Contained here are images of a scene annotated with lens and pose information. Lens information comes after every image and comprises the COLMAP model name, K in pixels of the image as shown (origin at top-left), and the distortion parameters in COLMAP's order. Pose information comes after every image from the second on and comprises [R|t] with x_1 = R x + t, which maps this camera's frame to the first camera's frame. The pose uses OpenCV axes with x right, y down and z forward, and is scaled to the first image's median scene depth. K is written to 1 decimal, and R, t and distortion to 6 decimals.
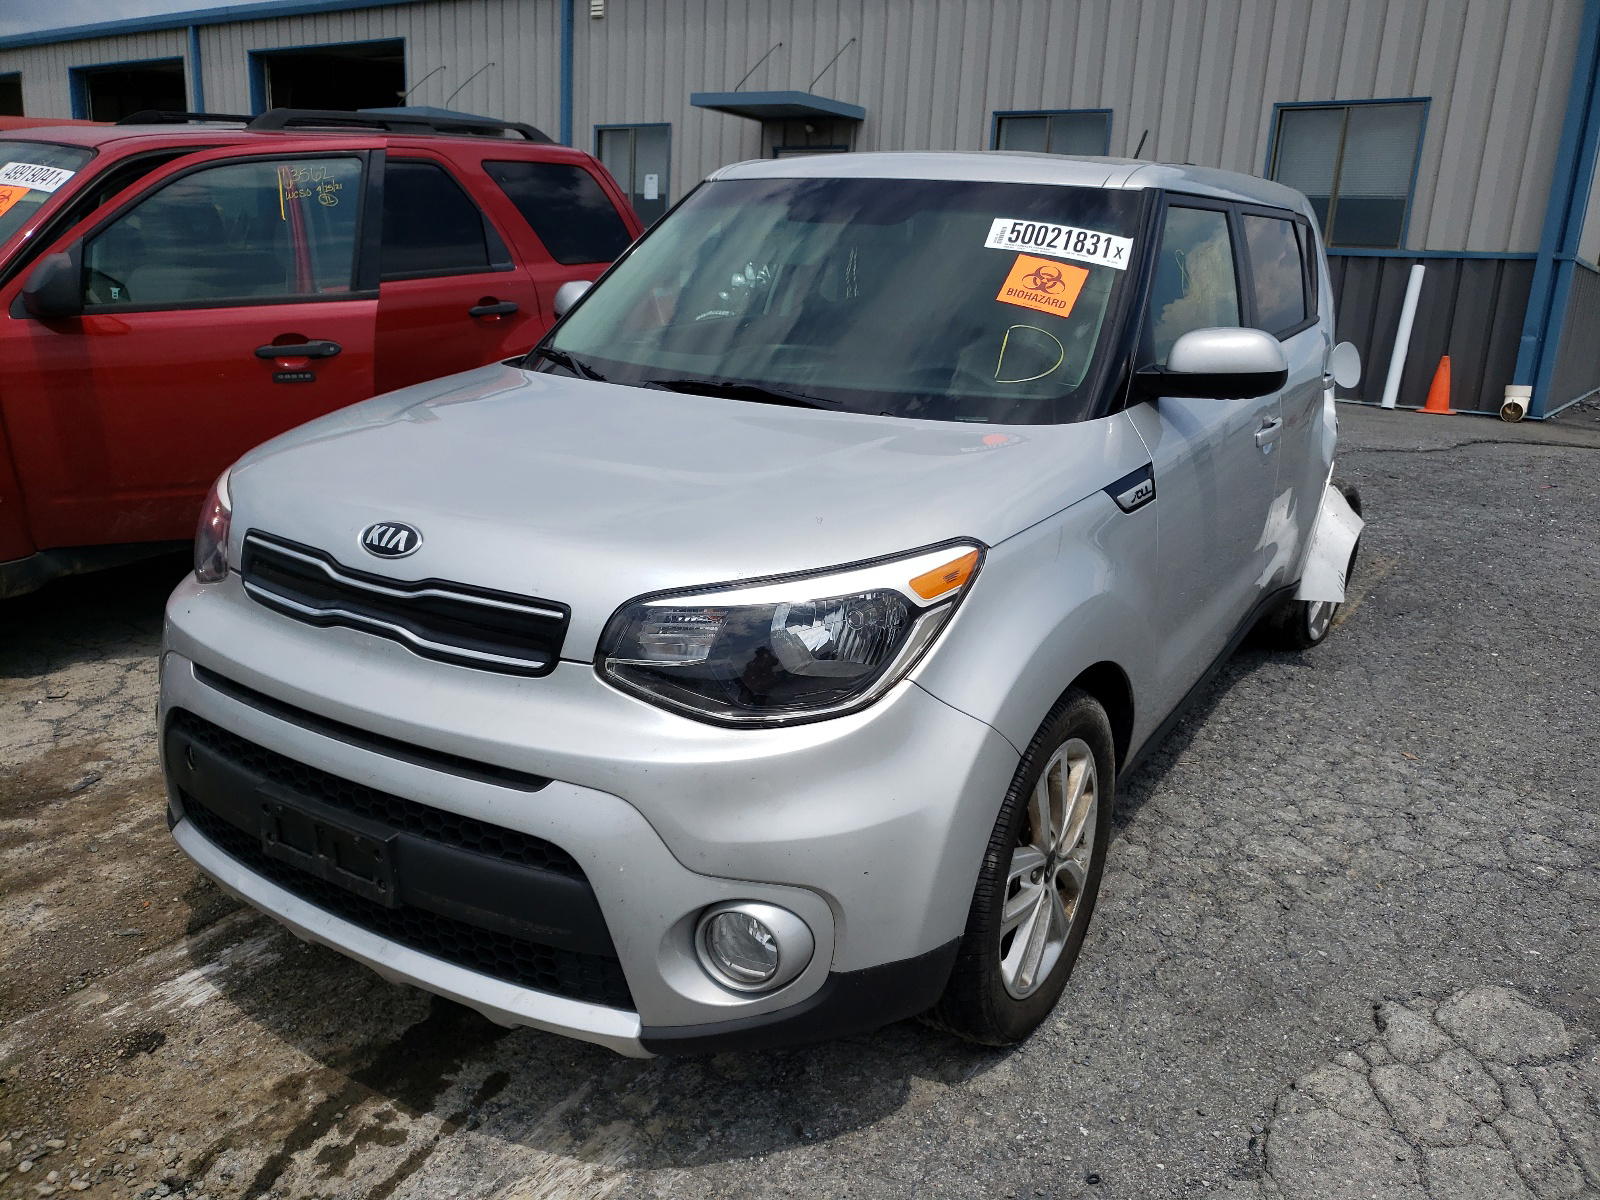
lens RADIAL K [[1291.9, 0, 800.0], [0, 1291.9, 600.0], [0, 0, 1]] dist [0.011133, 0.014313]
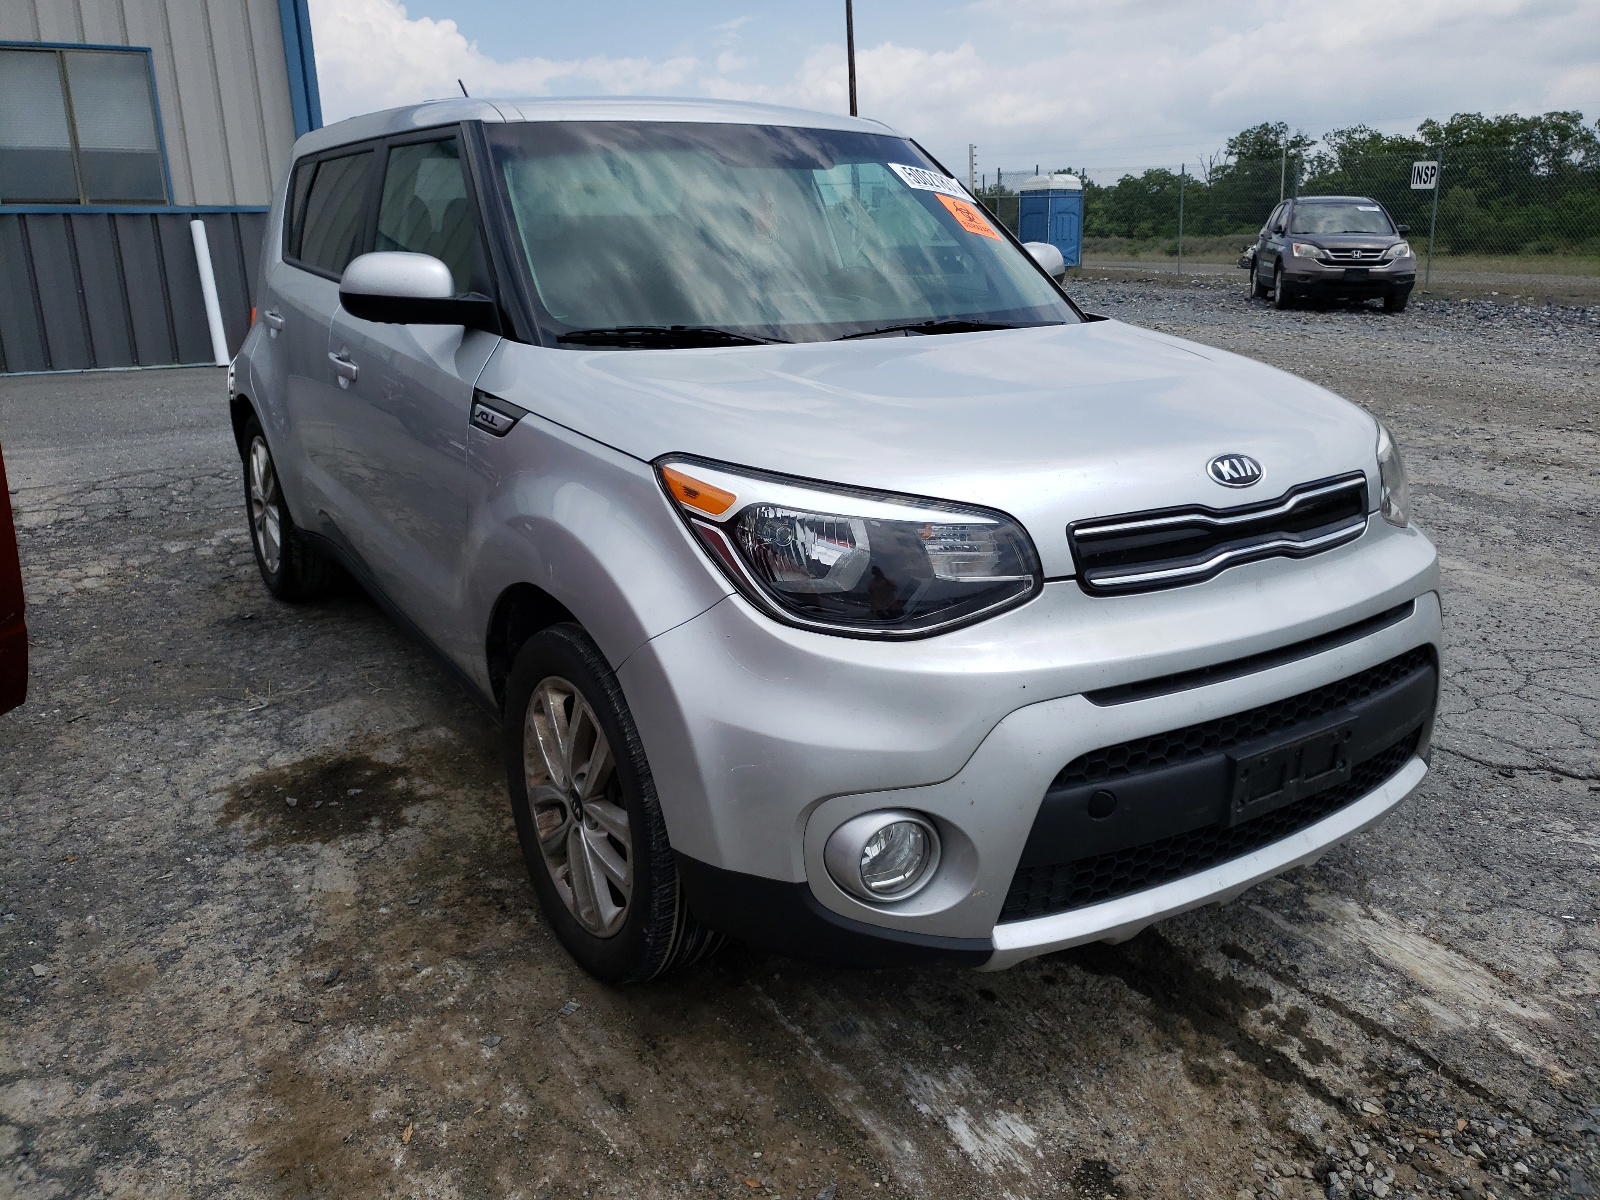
lens RADIAL K [[1329.4, 0, 800.0], [0, 1329.4, 600.0], [0, 0, 1]] dist [0.011148, 0.005632]
pose [[0.376869, -0.289464, 0.879875, -1.263594], [0.272113, 0.942600, 0.193547, -0.222772], [-0.885395, 0.166483, 0.434004, 0.779602]]
